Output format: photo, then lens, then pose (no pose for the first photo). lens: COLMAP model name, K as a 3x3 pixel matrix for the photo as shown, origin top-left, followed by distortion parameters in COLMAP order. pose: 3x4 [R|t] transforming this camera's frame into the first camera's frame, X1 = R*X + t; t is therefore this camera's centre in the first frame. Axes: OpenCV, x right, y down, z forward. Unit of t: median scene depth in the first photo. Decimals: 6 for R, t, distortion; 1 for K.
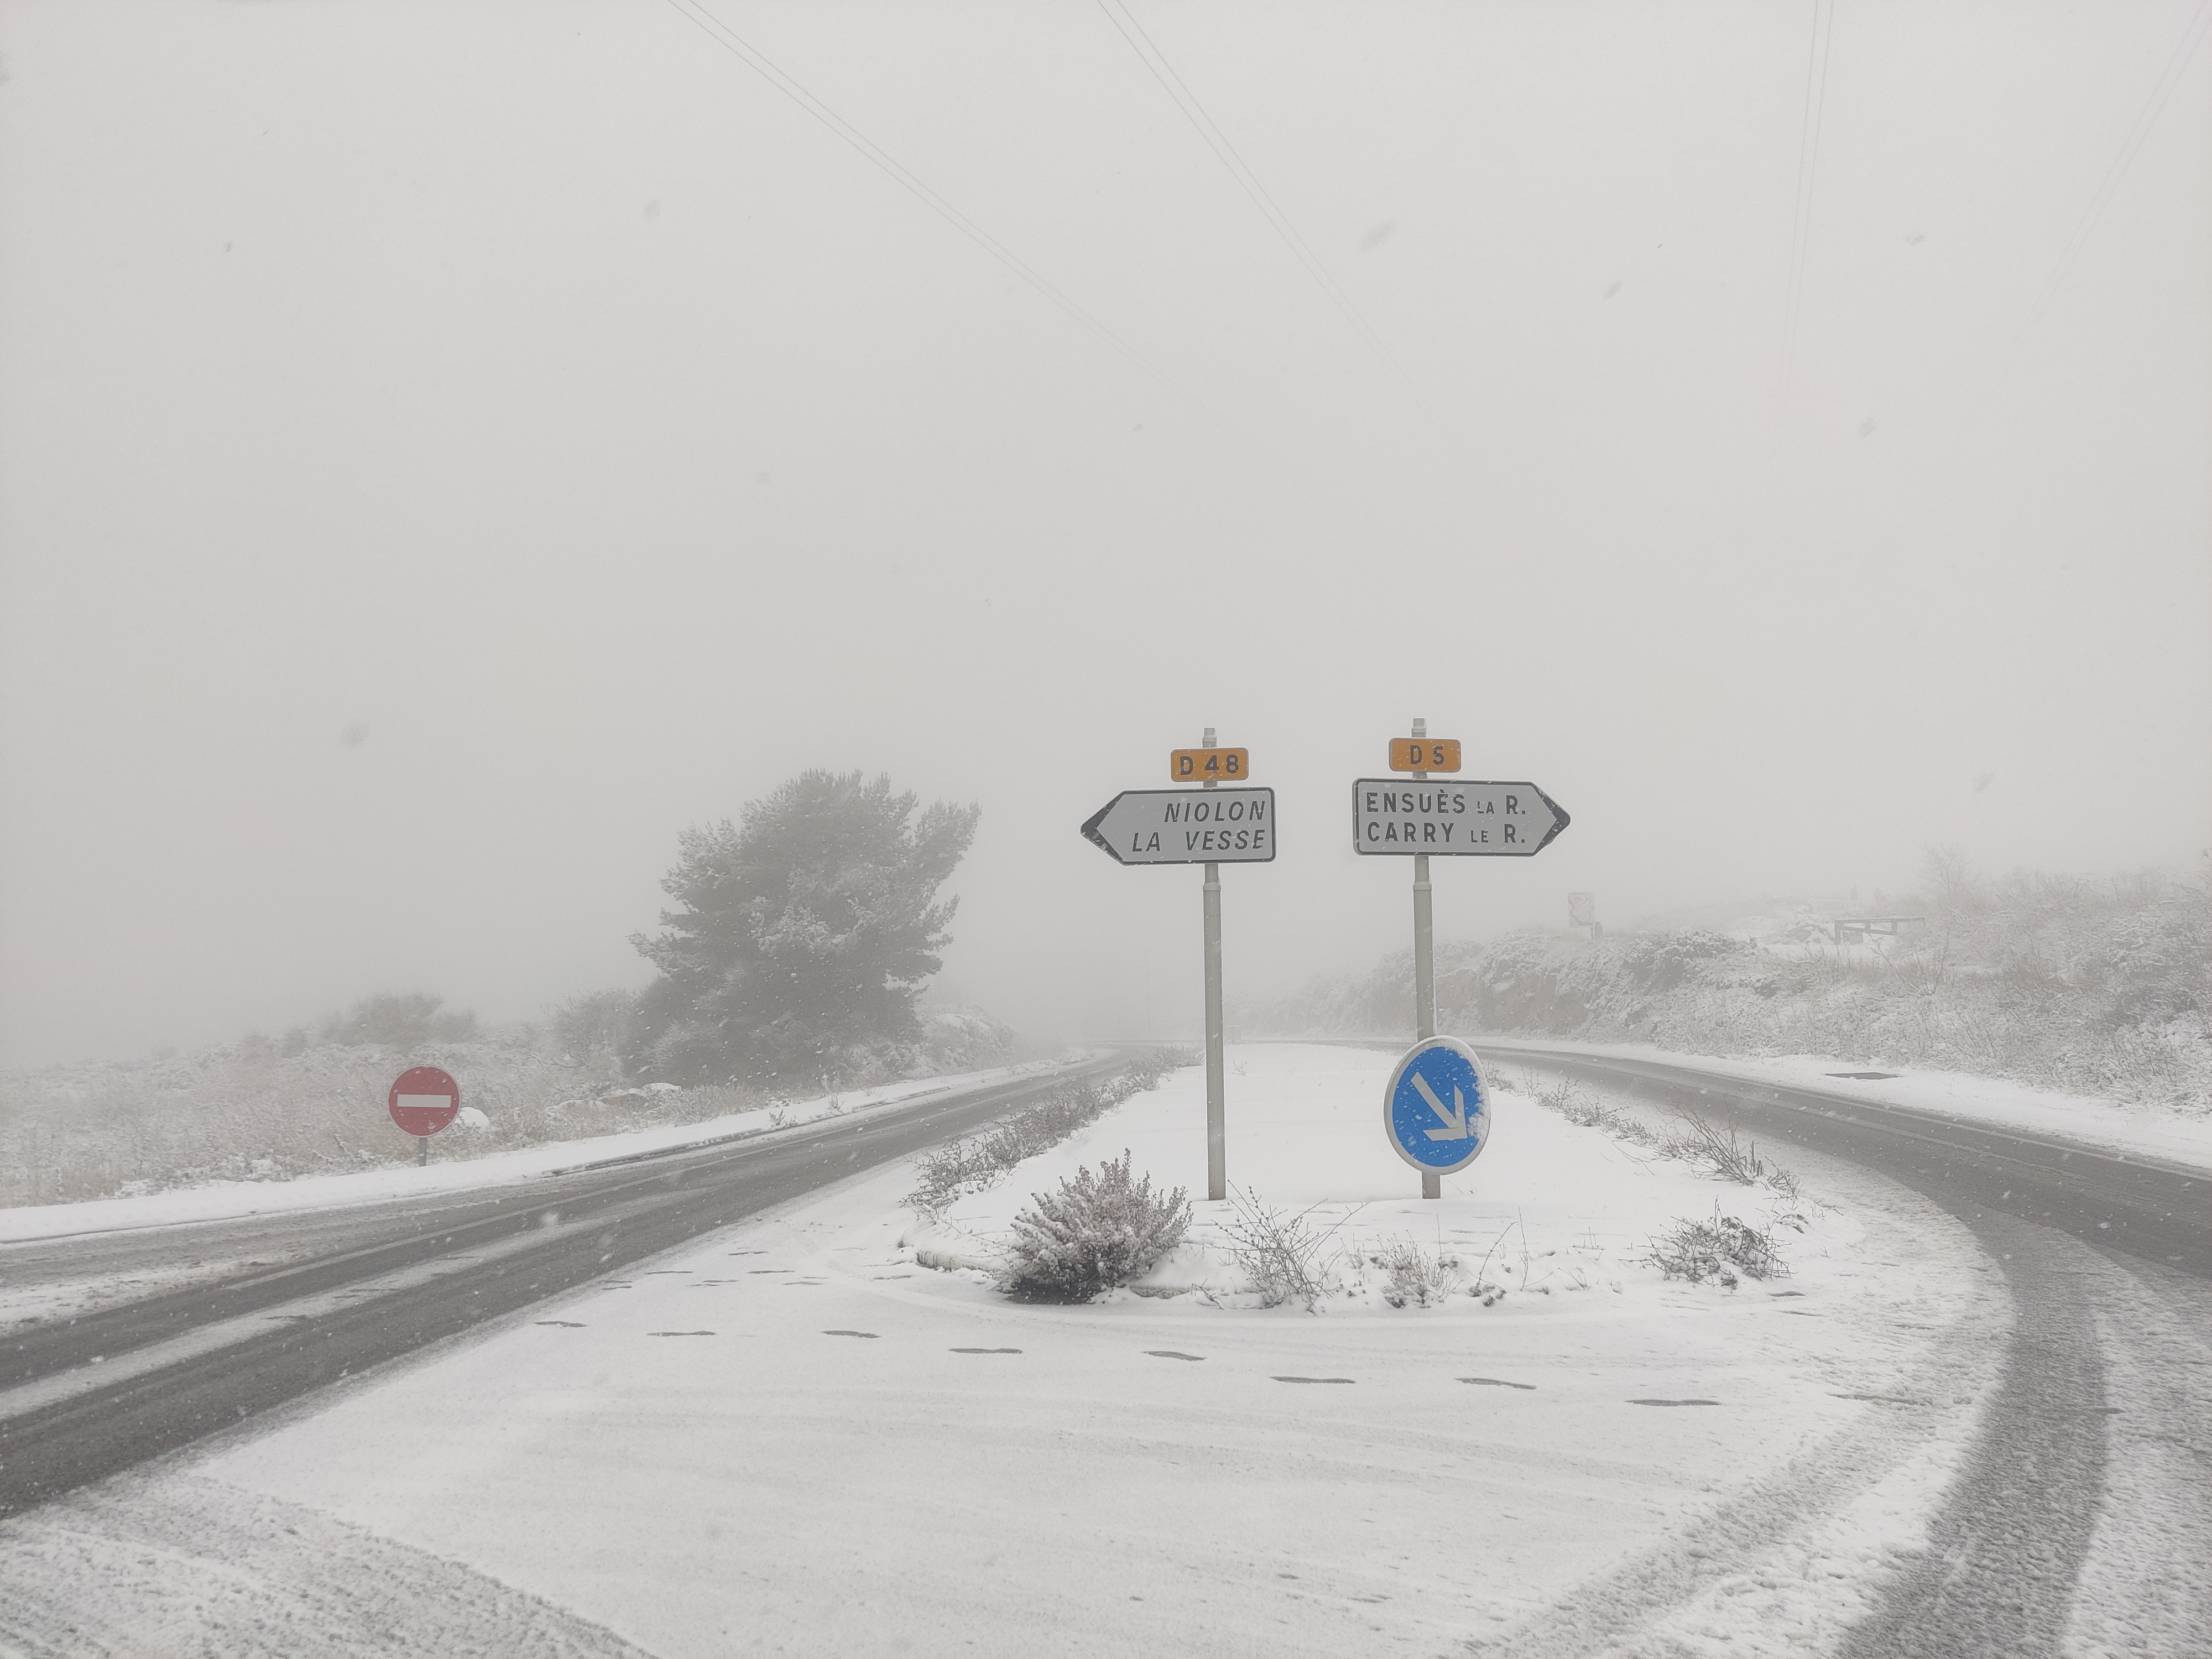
lens RADIAL K [[1650.8, 0, 1101.8], [0, 1650.8, 748.5], [0, 0, 1]] dist [0.129889, -0.198356]
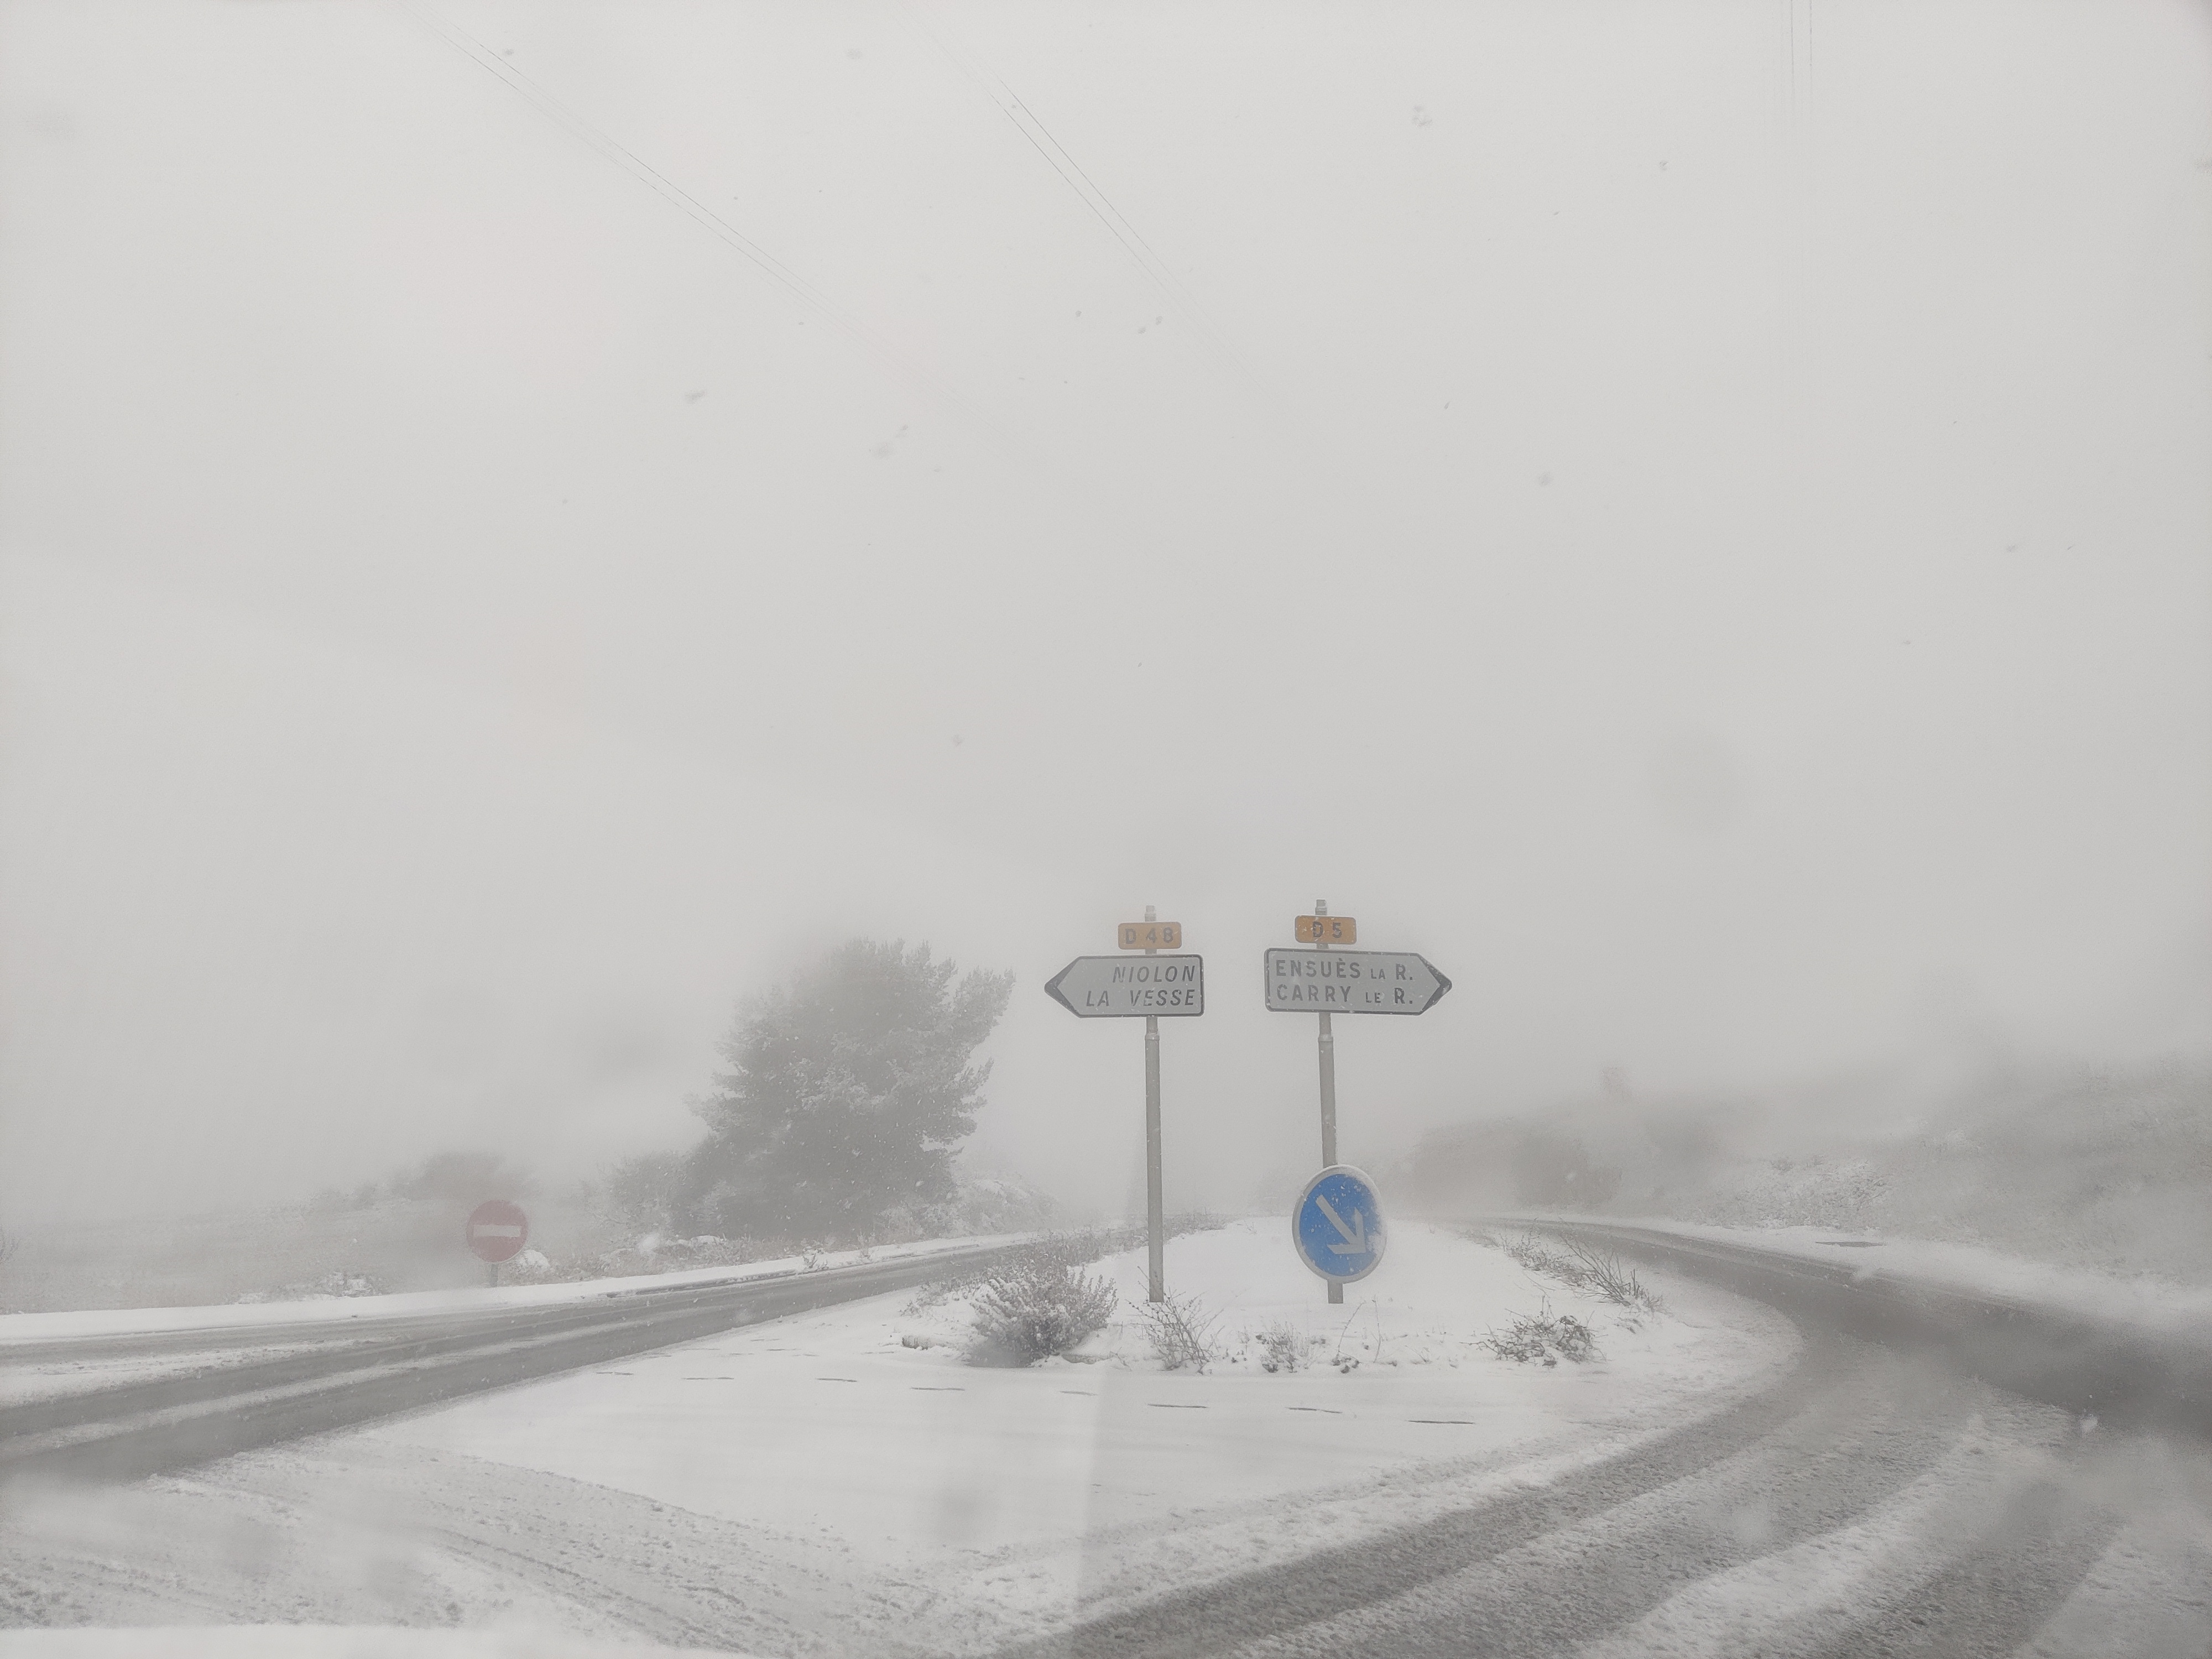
lens RADIAL K [[1650.8, 0, 1101.8], [0, 1650.8, 748.5], [0, 0, 1]] dist [0.129889, -0.198356]
pose [[0.999326, 0.004309, -0.036465, 0.073093], [-0.008012, 0.994750, -0.102024, -0.003024], [0.035834, 0.102248, 0.994113, -0.241760]]
